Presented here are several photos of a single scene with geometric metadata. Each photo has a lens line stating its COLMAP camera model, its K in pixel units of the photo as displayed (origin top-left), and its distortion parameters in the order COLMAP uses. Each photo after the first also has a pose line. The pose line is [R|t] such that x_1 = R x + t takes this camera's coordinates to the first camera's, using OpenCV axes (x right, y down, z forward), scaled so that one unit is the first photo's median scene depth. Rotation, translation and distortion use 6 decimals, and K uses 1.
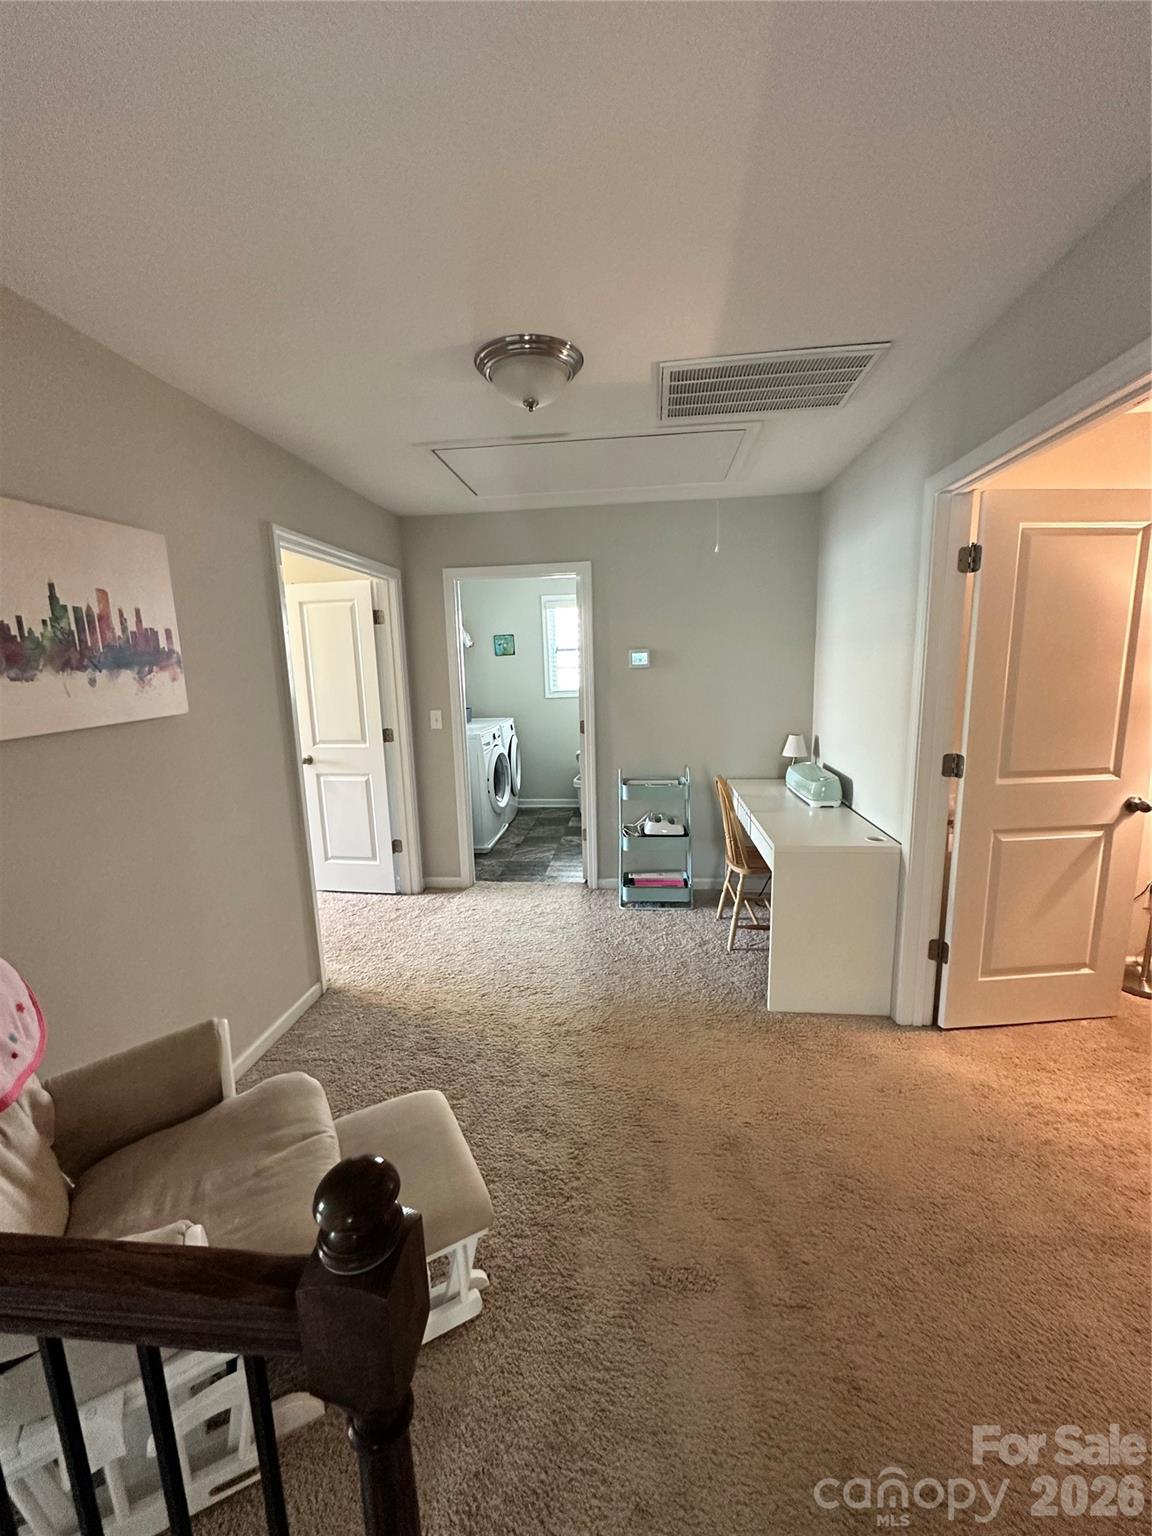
lens RADIAL K [[615.6, 0, 581.2], [0, 615.6, 771.1], [0, 0, 1]] dist [-0.002283, 0.000854]
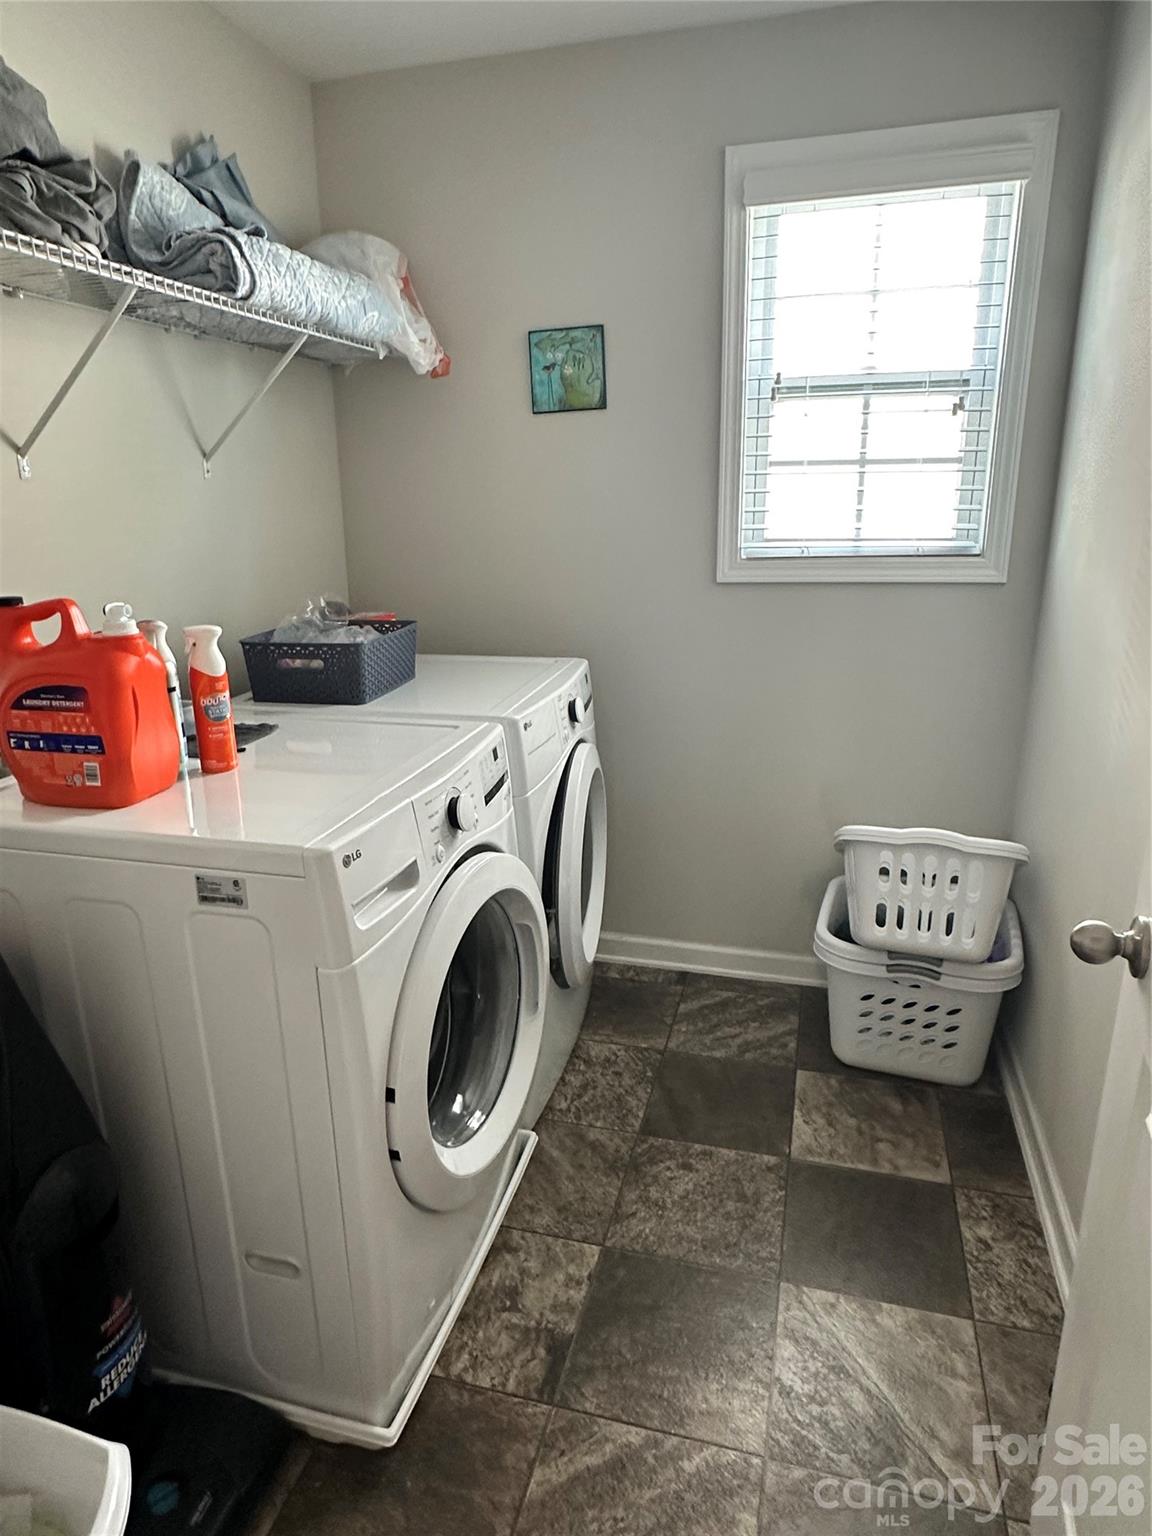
lens RADIAL K [[935.1, 0, 572.8], [0, 935.1, 768.3], [0, 0, 1]] dist [-0.000532, 0.003099]
pose [[0.986915, 0.061154, -0.149195, -0.058131], [-0.044091, 0.992374, 0.115112, -0.090134], [0.155097, -0.107028, 0.982085, 0.640635]]
